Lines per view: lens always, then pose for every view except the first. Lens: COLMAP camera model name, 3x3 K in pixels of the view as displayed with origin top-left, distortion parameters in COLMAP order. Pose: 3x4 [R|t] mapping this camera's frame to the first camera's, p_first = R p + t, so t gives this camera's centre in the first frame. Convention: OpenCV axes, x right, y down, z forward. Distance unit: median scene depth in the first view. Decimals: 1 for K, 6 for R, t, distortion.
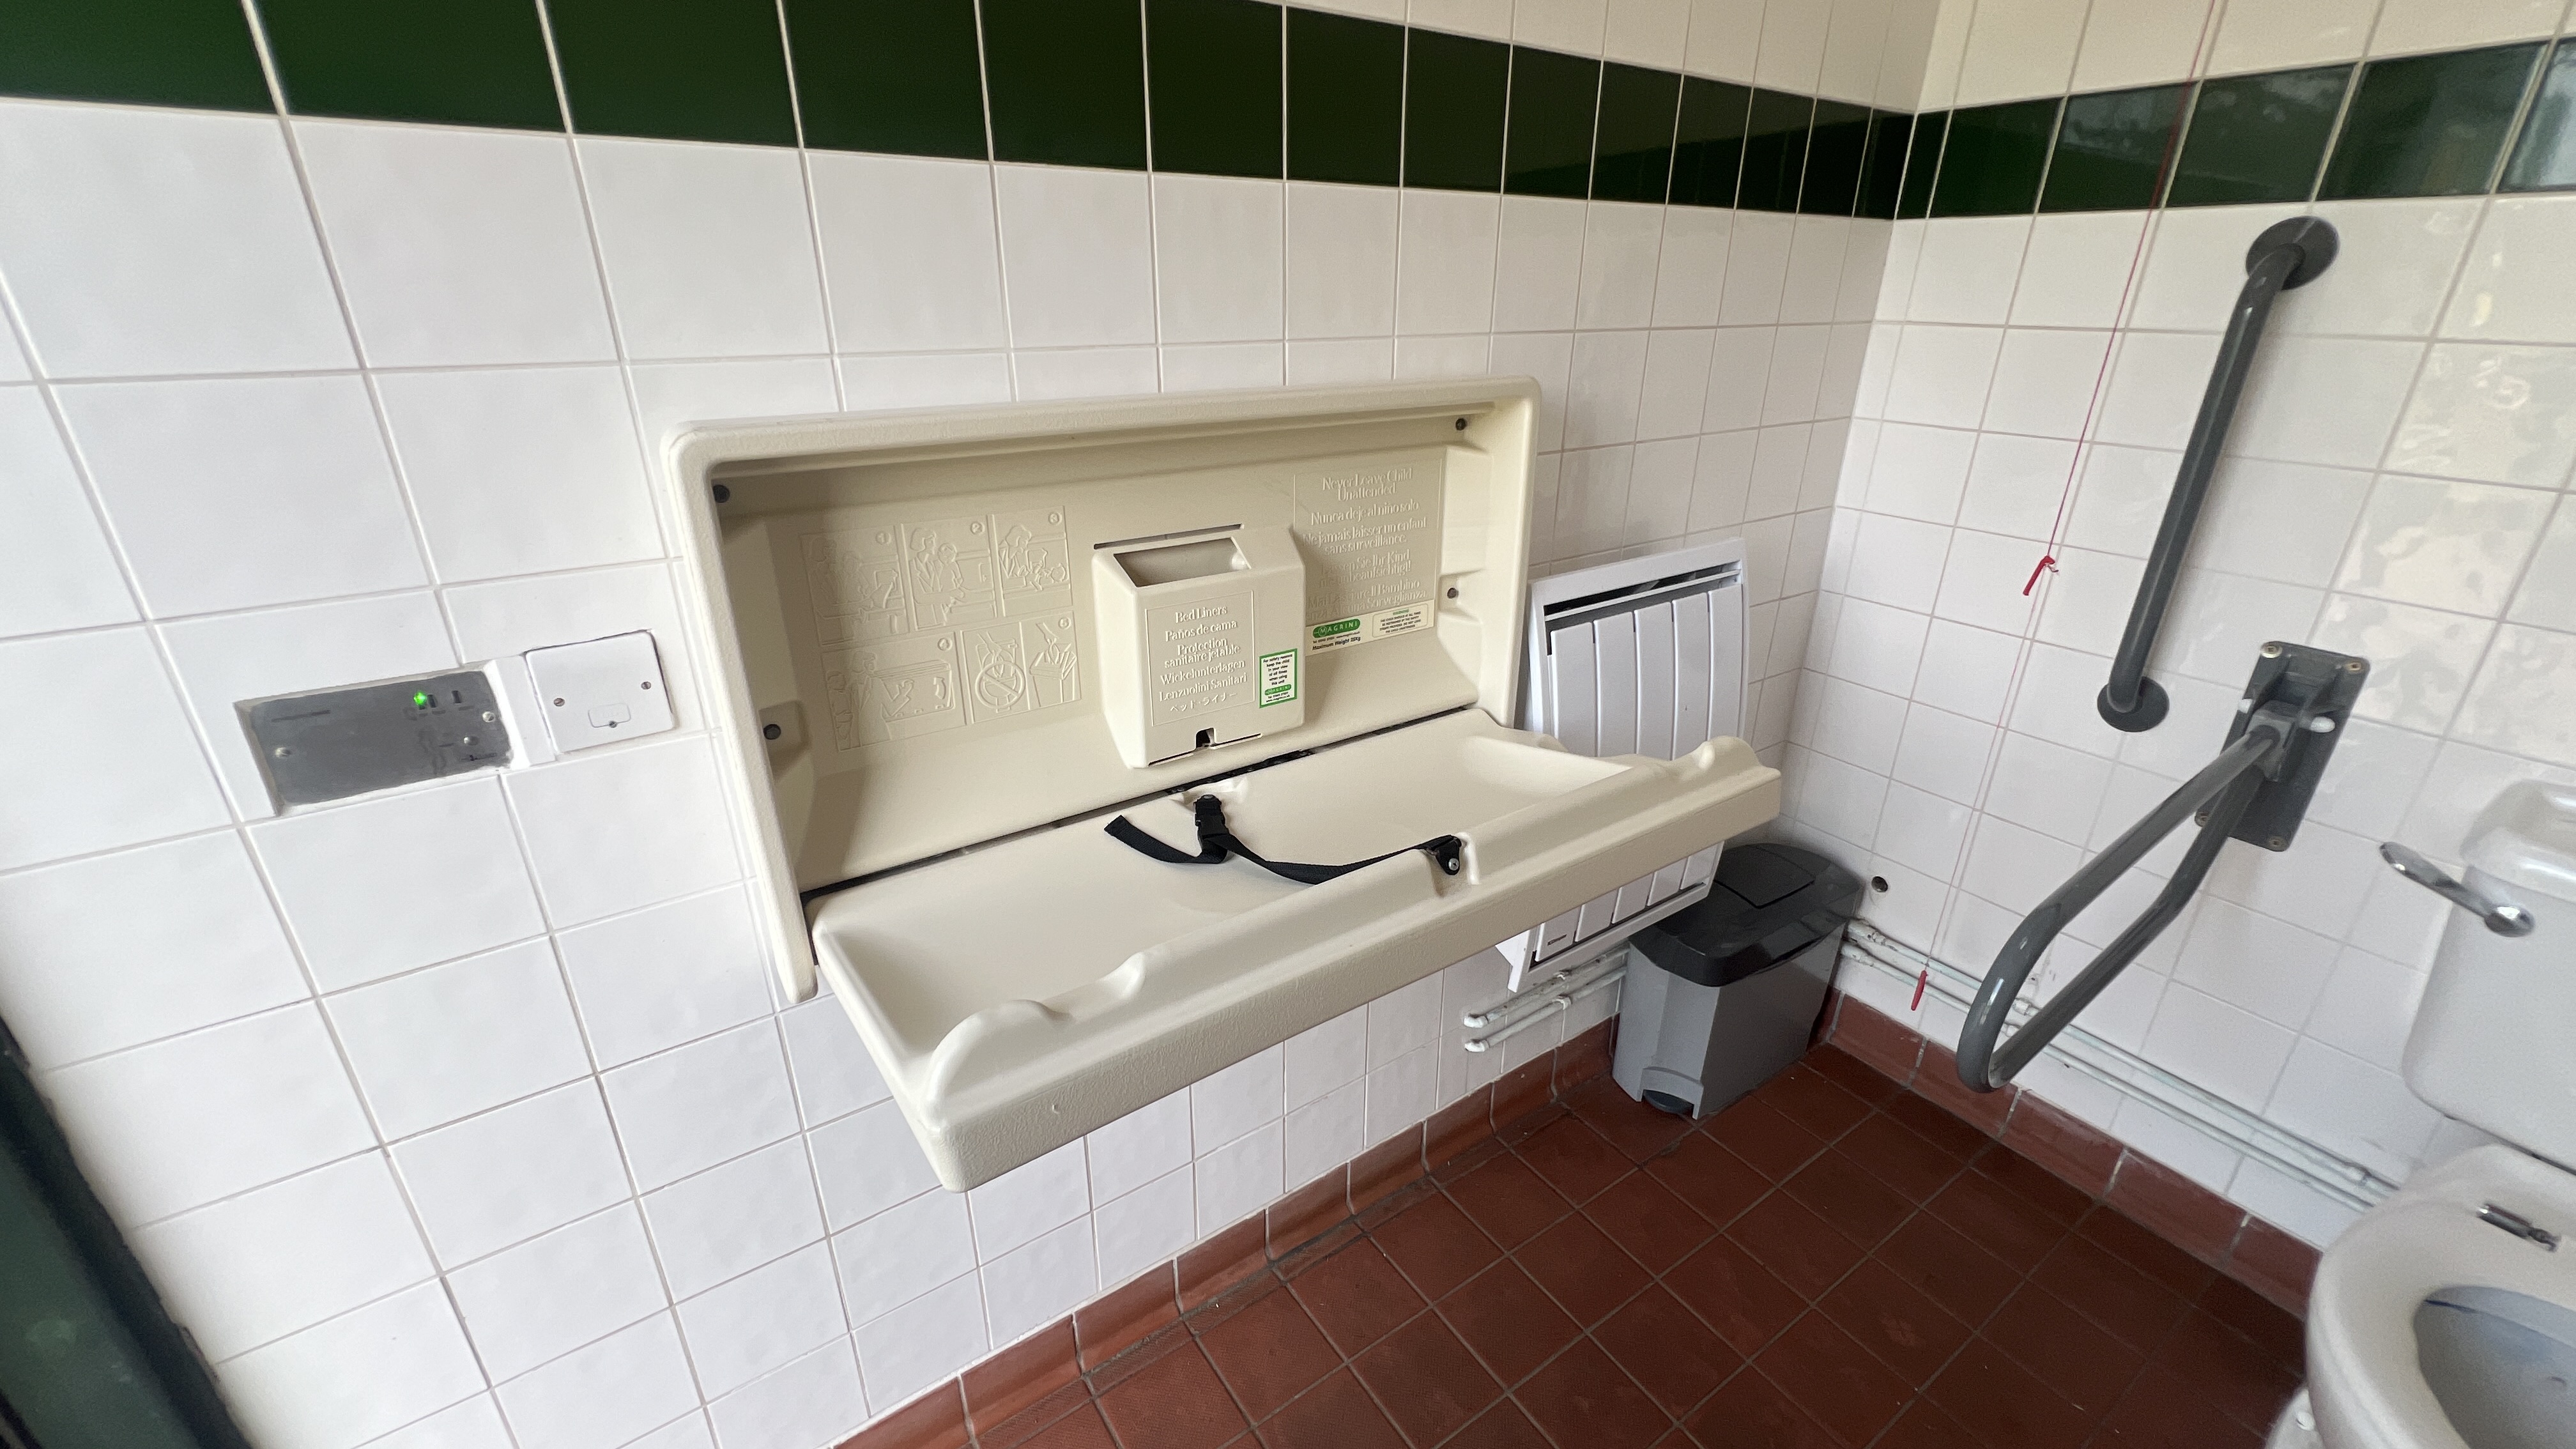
lens RADIAL K [[1030.8, 0, 1289.8], [0, 1030.8, 723.3], [0, 0, 1]] dist [-0.002066, 0.000152]
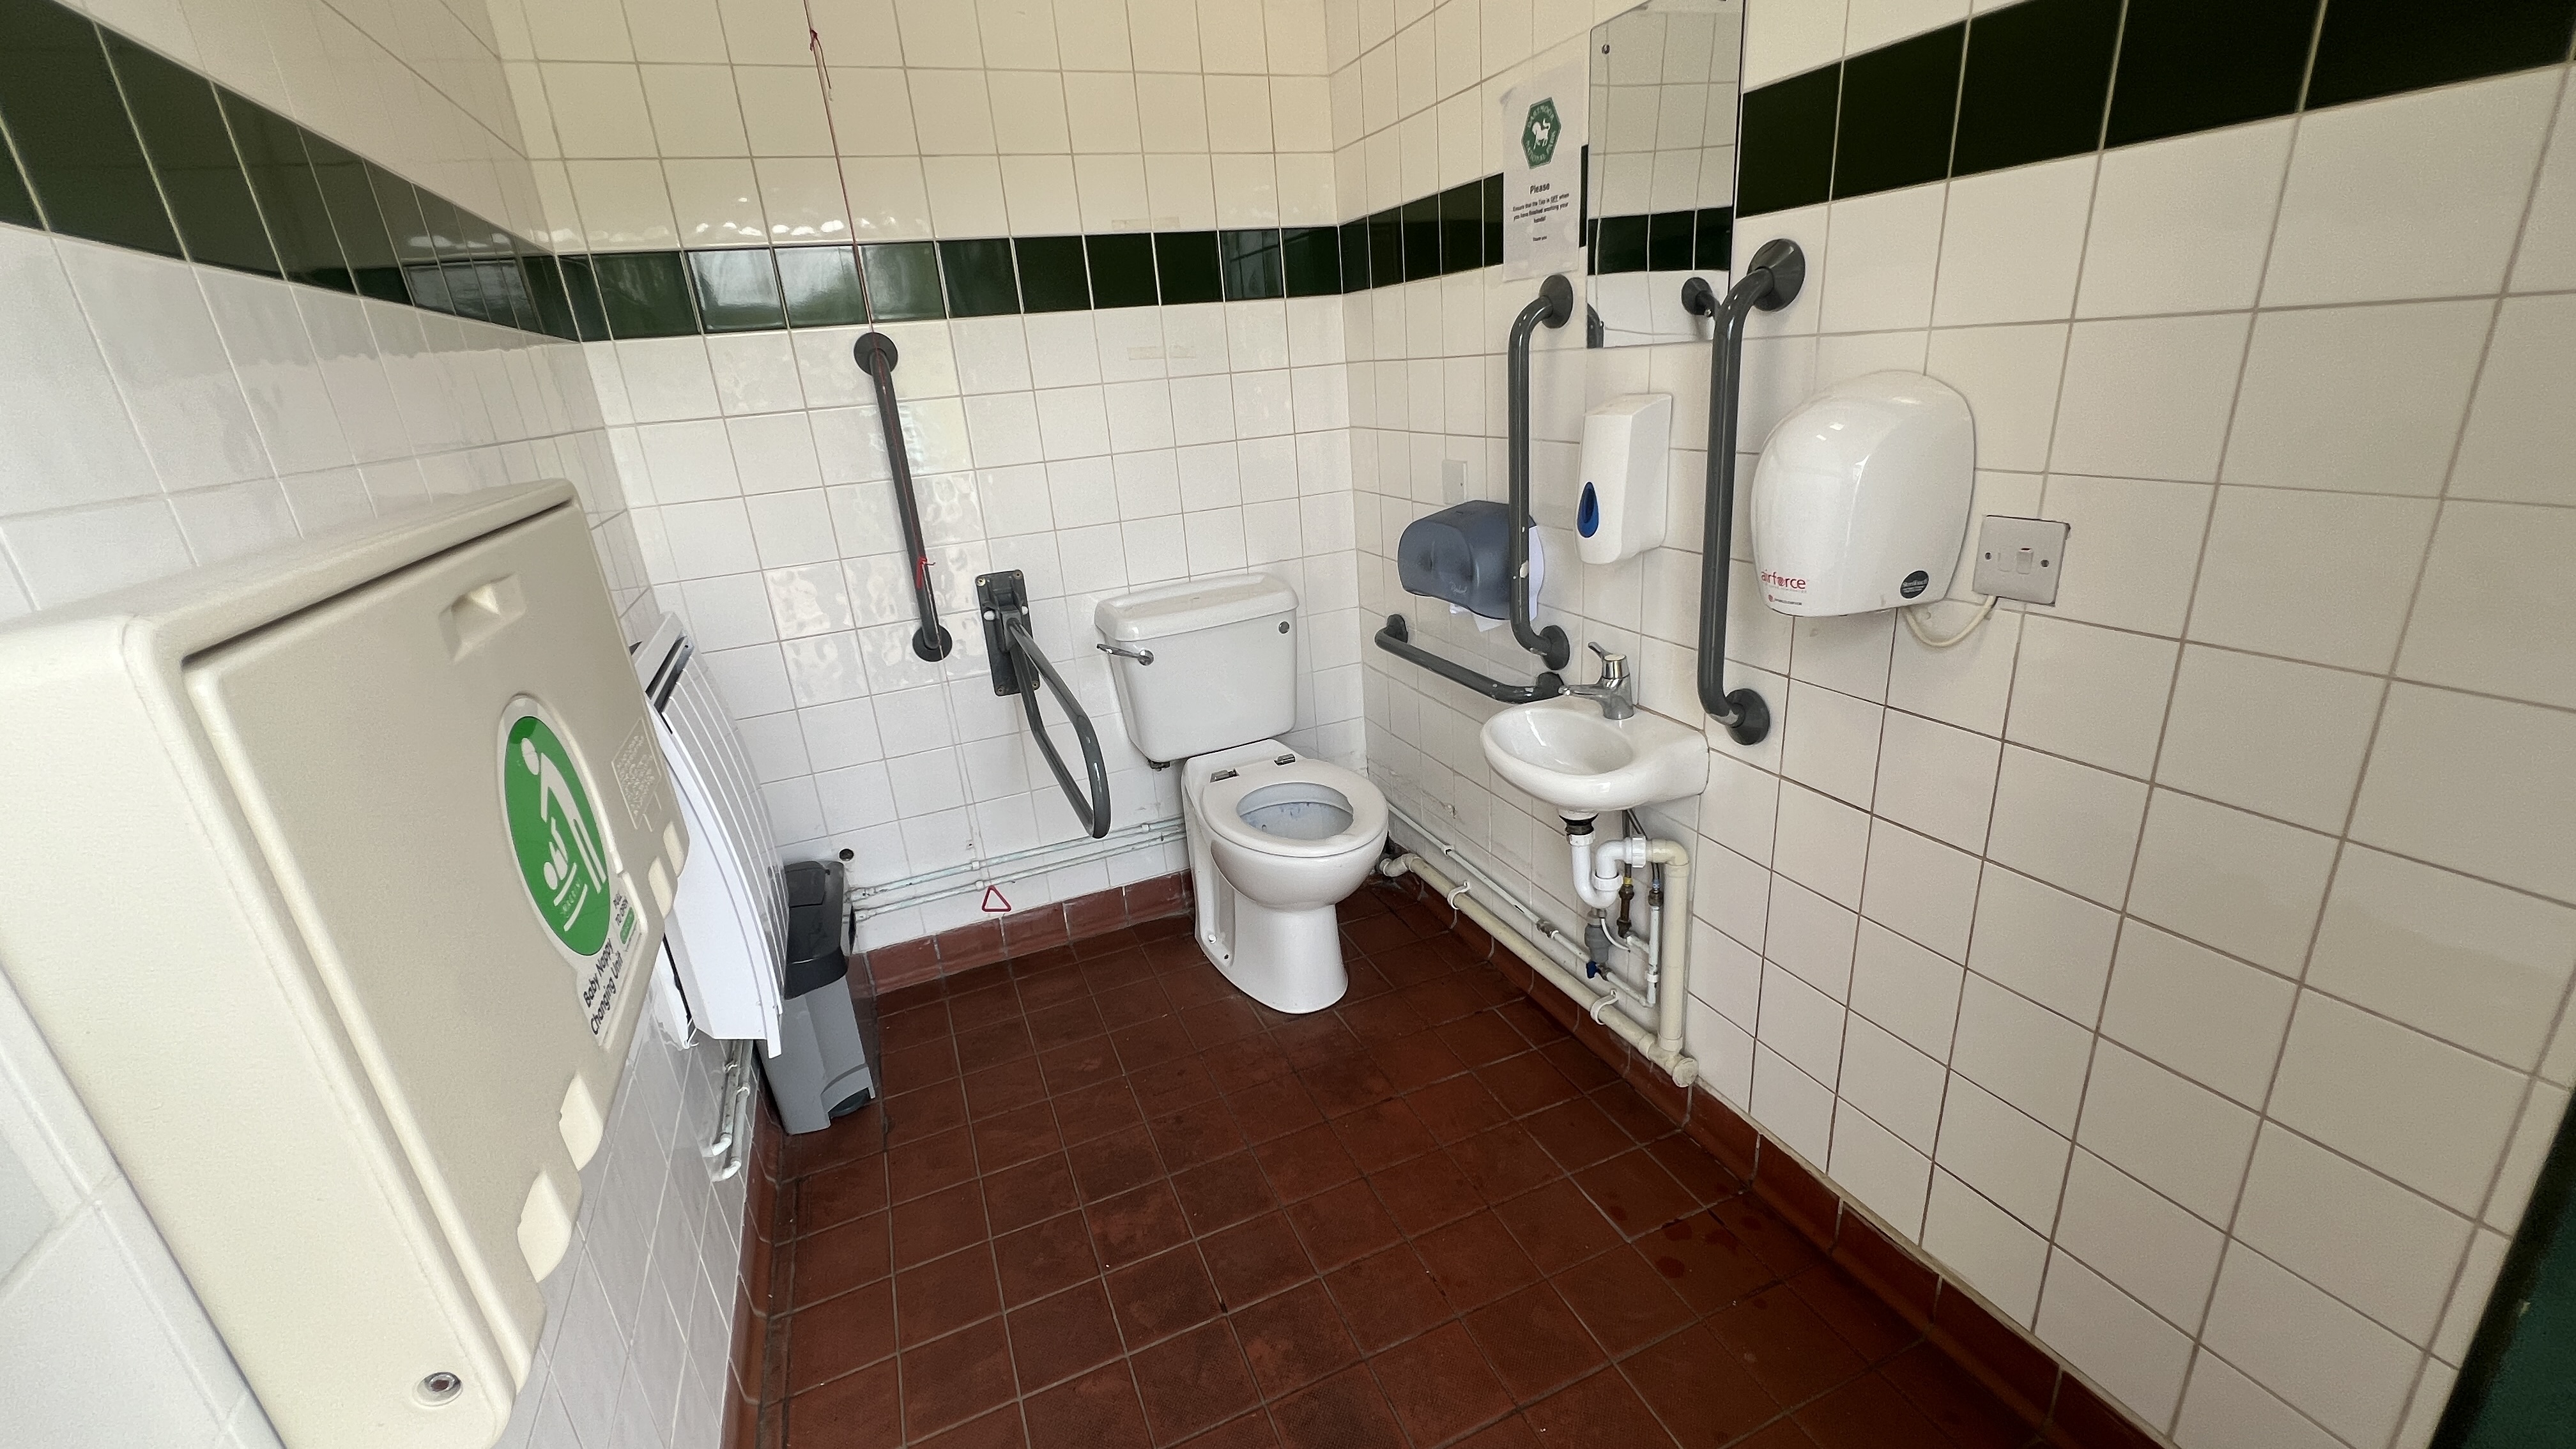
lens RADIAL K [[1030.8, 0, 1286.7], [0, 1030.8, 721.4], [0, 0, 1]] dist [-0.002066, 0.000152]
pose [[0.198102, -0.350001, 0.915563, -0.473739], [0.456443, 0.859557, 0.229830, -0.028649], [-0.867419, 0.372372, 0.330035, 0.093137]]
